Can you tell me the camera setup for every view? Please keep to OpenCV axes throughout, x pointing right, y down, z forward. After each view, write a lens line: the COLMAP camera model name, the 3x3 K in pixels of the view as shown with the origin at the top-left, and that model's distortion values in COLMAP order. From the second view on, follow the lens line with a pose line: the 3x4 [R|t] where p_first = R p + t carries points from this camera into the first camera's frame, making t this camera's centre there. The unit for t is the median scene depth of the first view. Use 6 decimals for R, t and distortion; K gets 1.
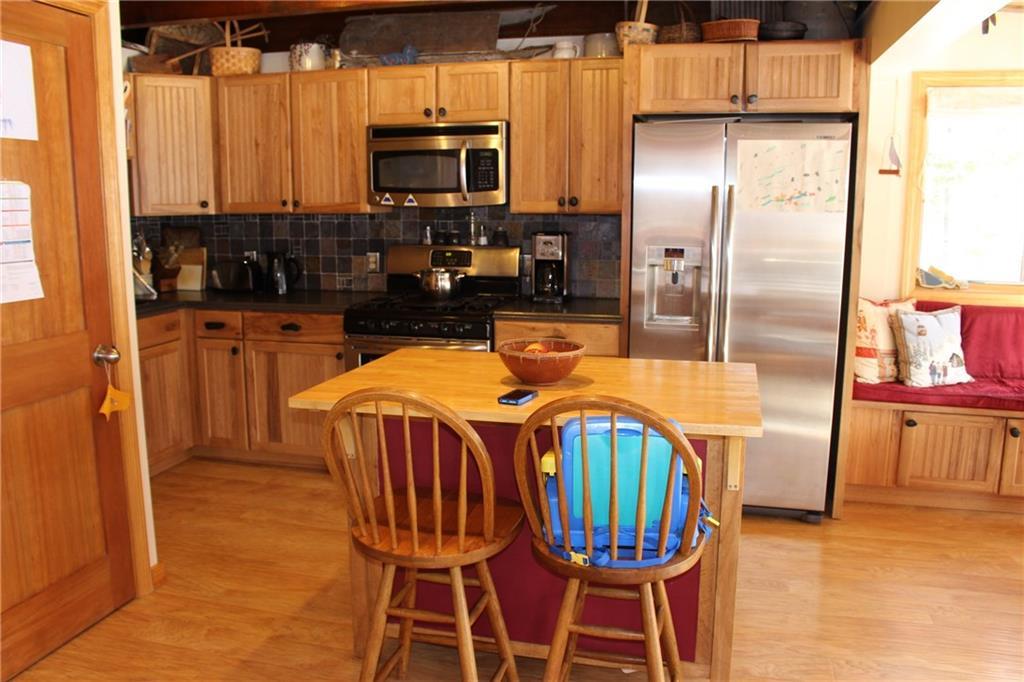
lens RADIAL K [[856.0, 0, 512.0], [0, 856.0, 341.0], [0, 0, 1]] dist [-0.162858, 0.139174]
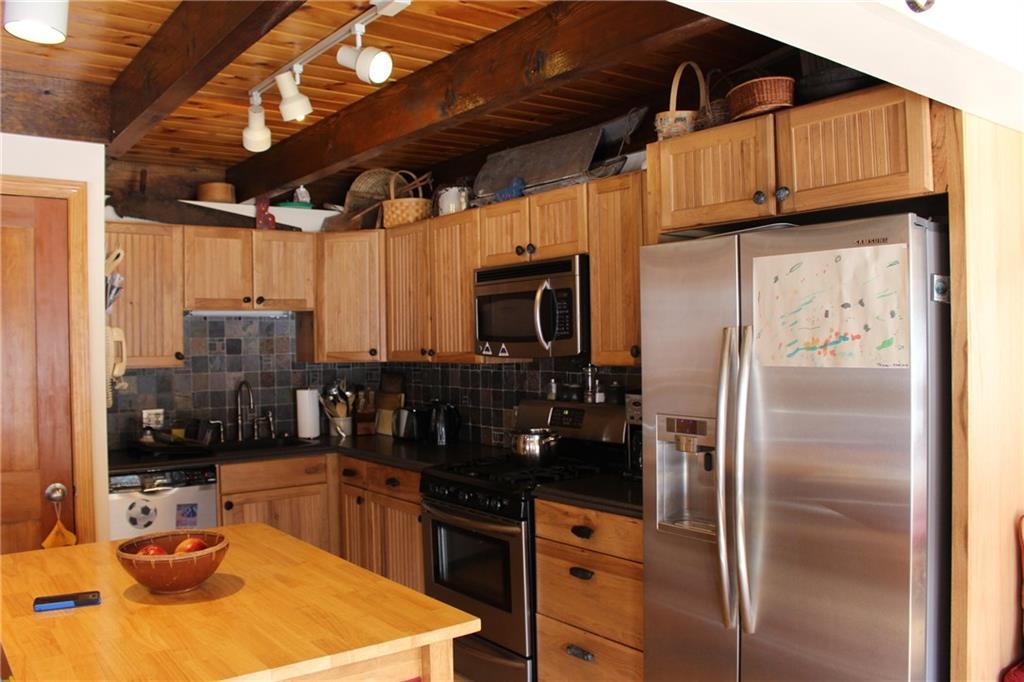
lens RADIAL K [[856.0, 0, 512.0], [0, 856.0, 341.0], [0, 0, 1]] dist [-0.162858, 0.139174]
pose [[0.782850, -0.013550, -0.622063, 0.438589], [-0.084953, 0.988073, -0.128434, -0.061348], [0.616384, 0.153391, 0.772361, 0.317223]]
